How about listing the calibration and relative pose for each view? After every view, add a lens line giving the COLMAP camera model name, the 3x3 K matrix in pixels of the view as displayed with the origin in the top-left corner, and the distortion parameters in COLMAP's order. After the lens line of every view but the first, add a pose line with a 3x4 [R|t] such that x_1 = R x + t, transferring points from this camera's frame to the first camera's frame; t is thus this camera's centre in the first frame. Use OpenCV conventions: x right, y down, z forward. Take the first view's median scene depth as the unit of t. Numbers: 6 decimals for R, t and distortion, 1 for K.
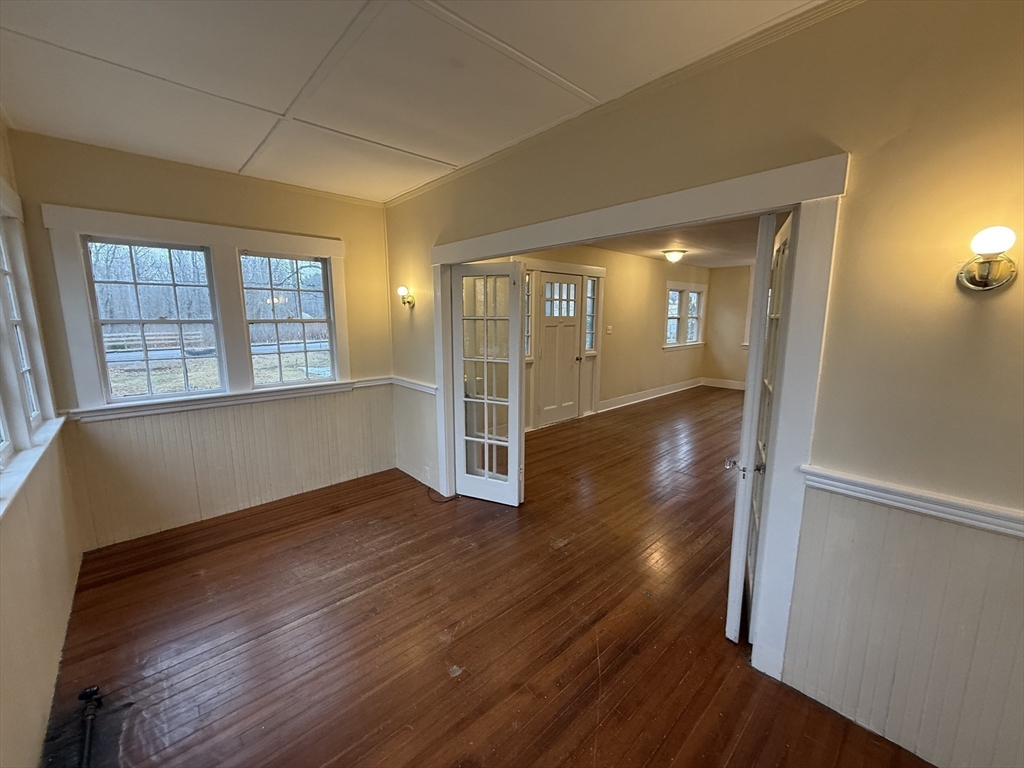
lens RADIAL K [[407.6, 0, 506.1], [0, 407.6, 382.1], [0, 0, 1]] dist [-0.002558, 0.001404]
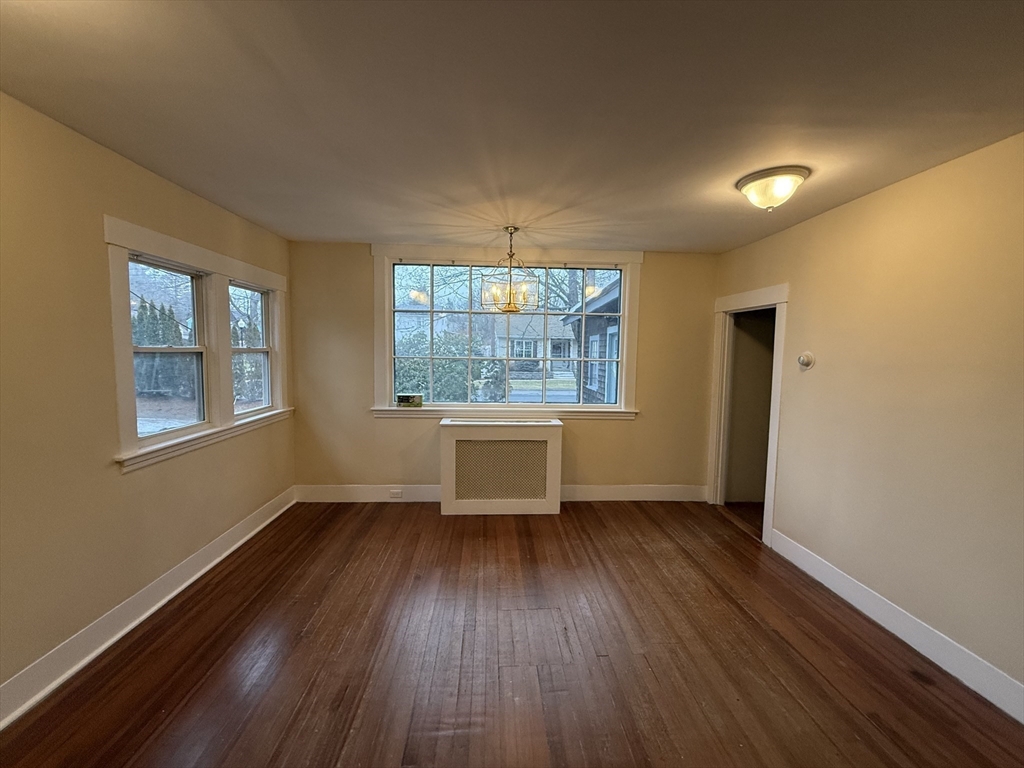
lens RADIAL K [[407.6, 0, 506.7], [0, 407.6, 381.9], [0, 0, 1]] dist [-0.002558, 0.001404]
pose [[0.643267, -0.047519, 0.764166, 0.913791], [0.107751, 0.993758, -0.028908, -0.264009], [-0.758022, 0.100935, 0.644371, 1.633026]]
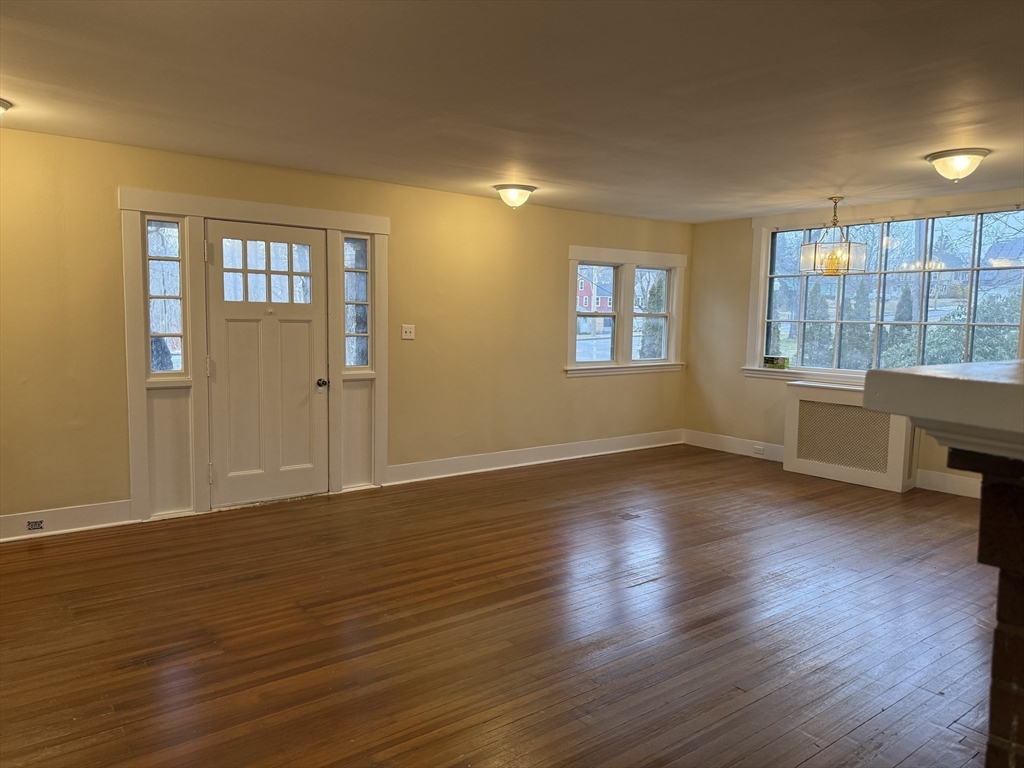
lens RADIAL K [[716.3, 0, 515.7], [0, 716.3, 385.5], [0, 0, 1]] dist [0.044311, -0.016546]
pose [[0.996310, 0.025085, -0.082076, 1.046384], [-0.030451, 0.997434, -0.064800, -0.001372], [0.080240, 0.067060, 0.994517, 0.167481]]
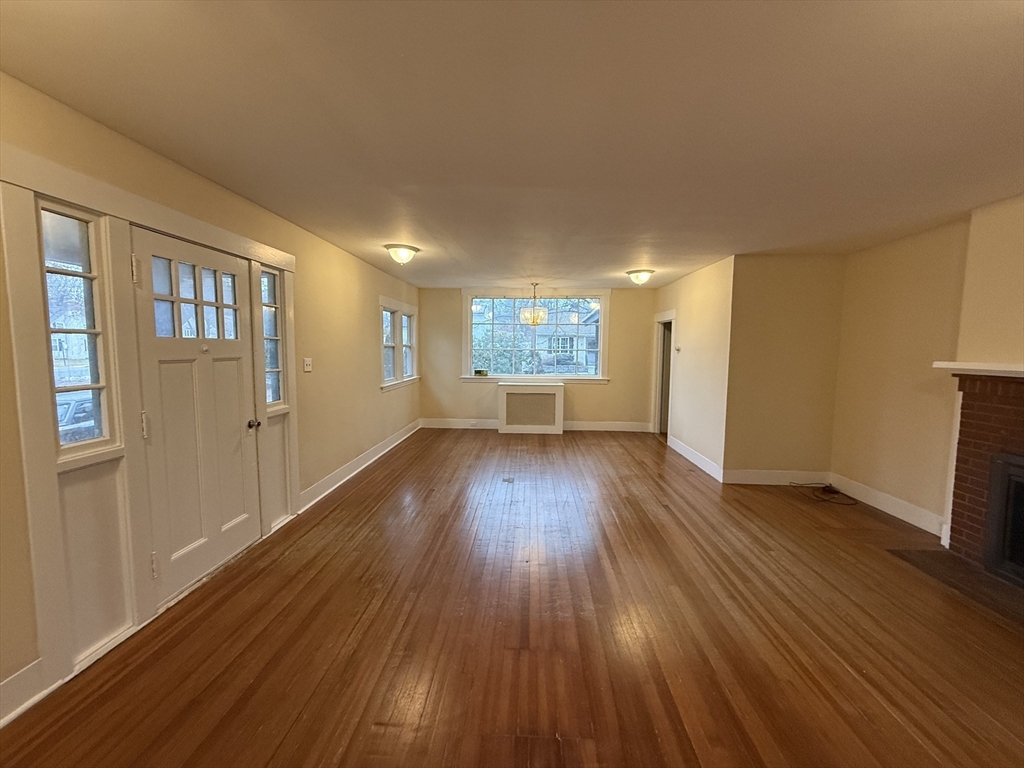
lens RADIAL K [[407.6, 0, 506.8], [0, 407.6, 383.7], [0, 0, 1]] dist [-0.002558, 0.001404]
pose [[0.715838, -0.055532, 0.696055, 0.114835], [0.103756, 0.994226, -0.027384, -0.125656], [-0.690515, 0.091822, 0.717466, 0.868894]]
